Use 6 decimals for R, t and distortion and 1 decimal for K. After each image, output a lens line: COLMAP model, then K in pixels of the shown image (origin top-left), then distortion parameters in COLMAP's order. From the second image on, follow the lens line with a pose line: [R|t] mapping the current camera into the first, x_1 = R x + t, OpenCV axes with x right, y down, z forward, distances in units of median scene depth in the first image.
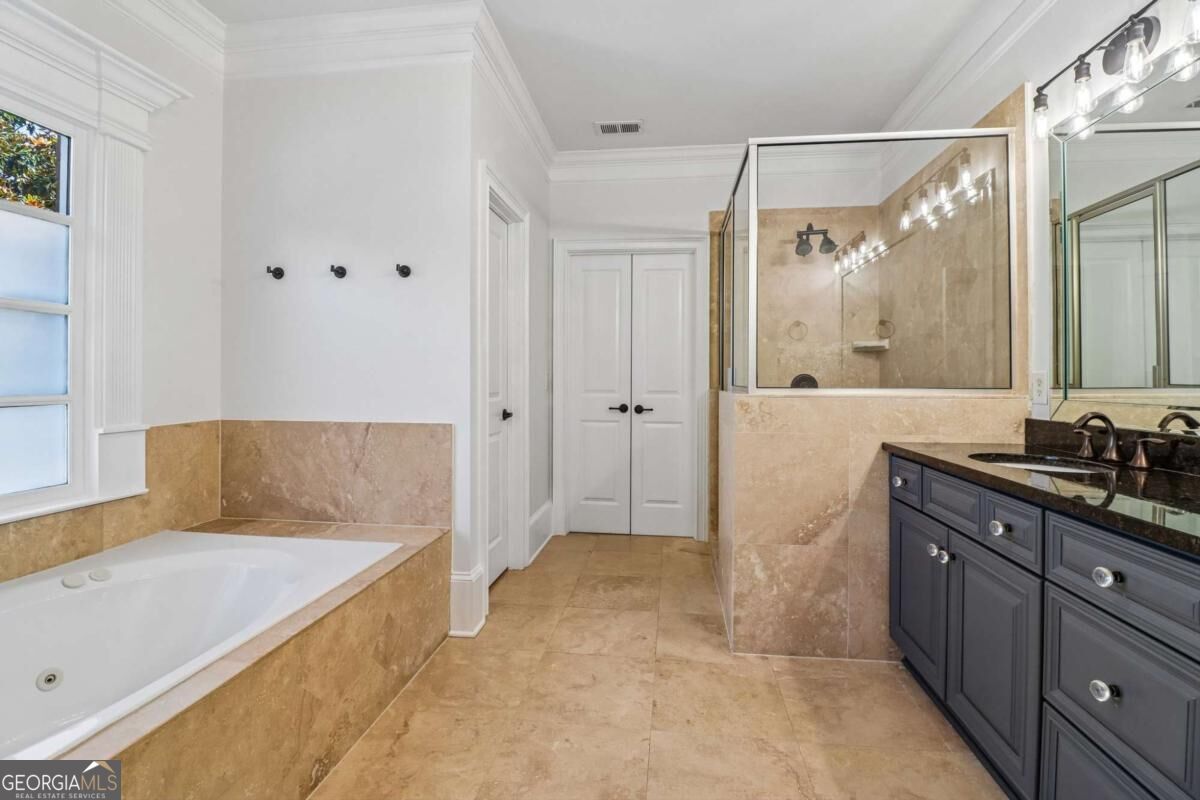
lens RADIAL K [[558.9, 0, 604.0], [0, 558.9, 378.6], [0, 0, 1]] dist [0.000610, -0.012144]
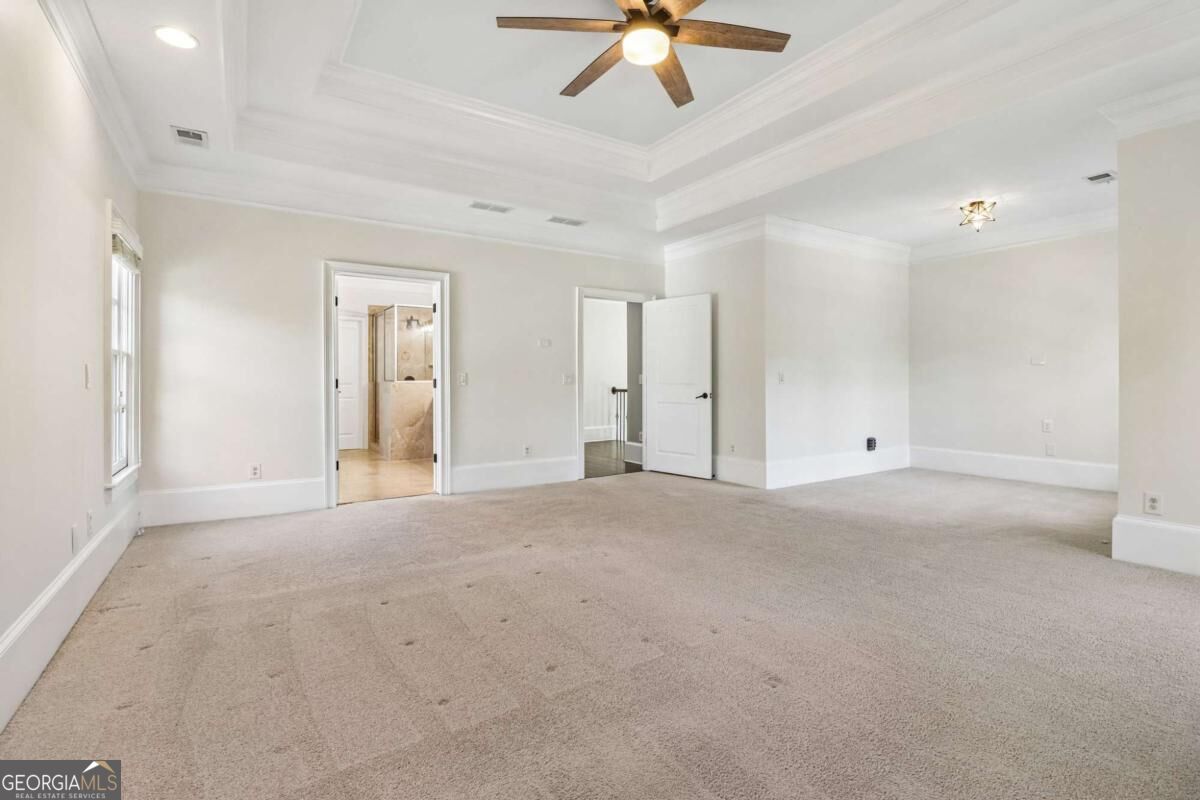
lens RADIAL K [[558.9, 0, 604.0], [0, 558.9, 378.6], [0, 0, 1]] dist [0.000610, -0.012144]
pose [[0.768481, -0.006068, 0.639844, -0.581884], [0.005974, 0.999979, 0.002308, 0.003606], [-0.639845, 0.002049, 0.768502, -1.497207]]
